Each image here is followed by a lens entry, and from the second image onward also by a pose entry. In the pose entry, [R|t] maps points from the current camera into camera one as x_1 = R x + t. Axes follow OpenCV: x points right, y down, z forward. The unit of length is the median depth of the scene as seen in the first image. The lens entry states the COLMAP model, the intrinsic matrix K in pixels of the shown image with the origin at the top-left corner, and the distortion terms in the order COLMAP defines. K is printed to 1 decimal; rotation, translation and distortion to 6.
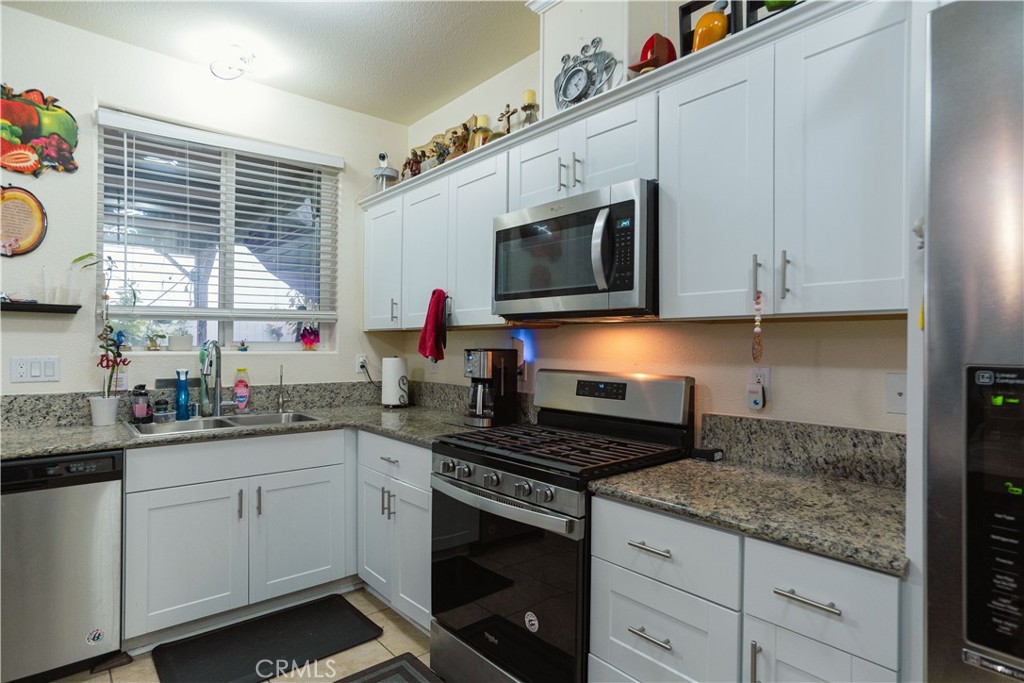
lens RADIAL K [[547.4, 0, 515.8], [0, 547.4, 346.7], [0, 0, 1]] dist [-0.059715, 0.044166]
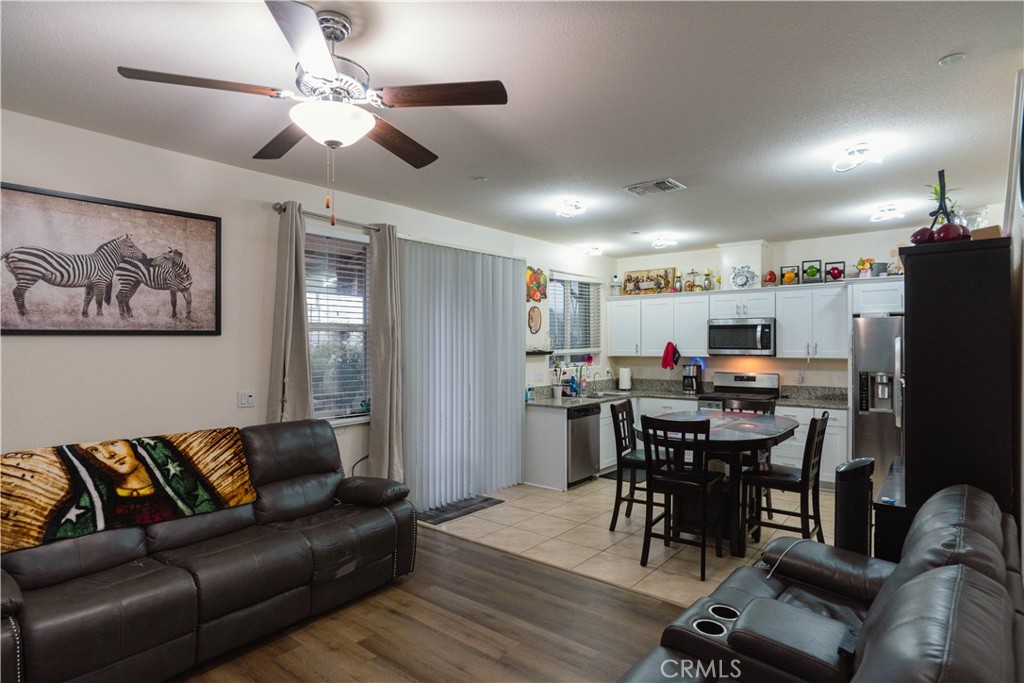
lens RADIAL K [[547.4, 0, 515.8], [0, 547.4, 346.7], [0, 0, 1]] dist [-0.059715, 0.044166]
pose [[0.984769, -0.011013, 0.173519, -1.557120], [0.010869, 0.999939, 0.001781, -0.113849], [-0.173528, 0.000133, 0.984829, -1.671791]]
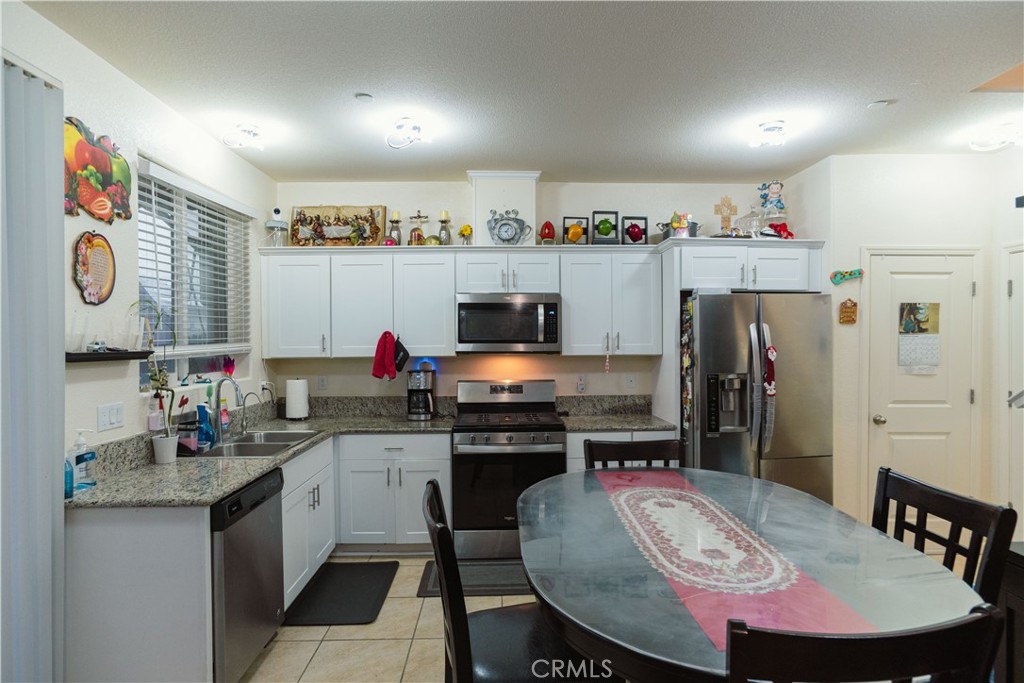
lens RADIAL K [[547.4, 0, 515.8], [0, 547.4, 346.7], [0, 0, 1]] dist [-0.059715, 0.044166]
pose [[0.631291, -0.021908, 0.775237, -1.269440], [0.013935, 0.999760, 0.016905, -0.100125], [-0.775421, 0.000131, 0.631445, -0.228068]]
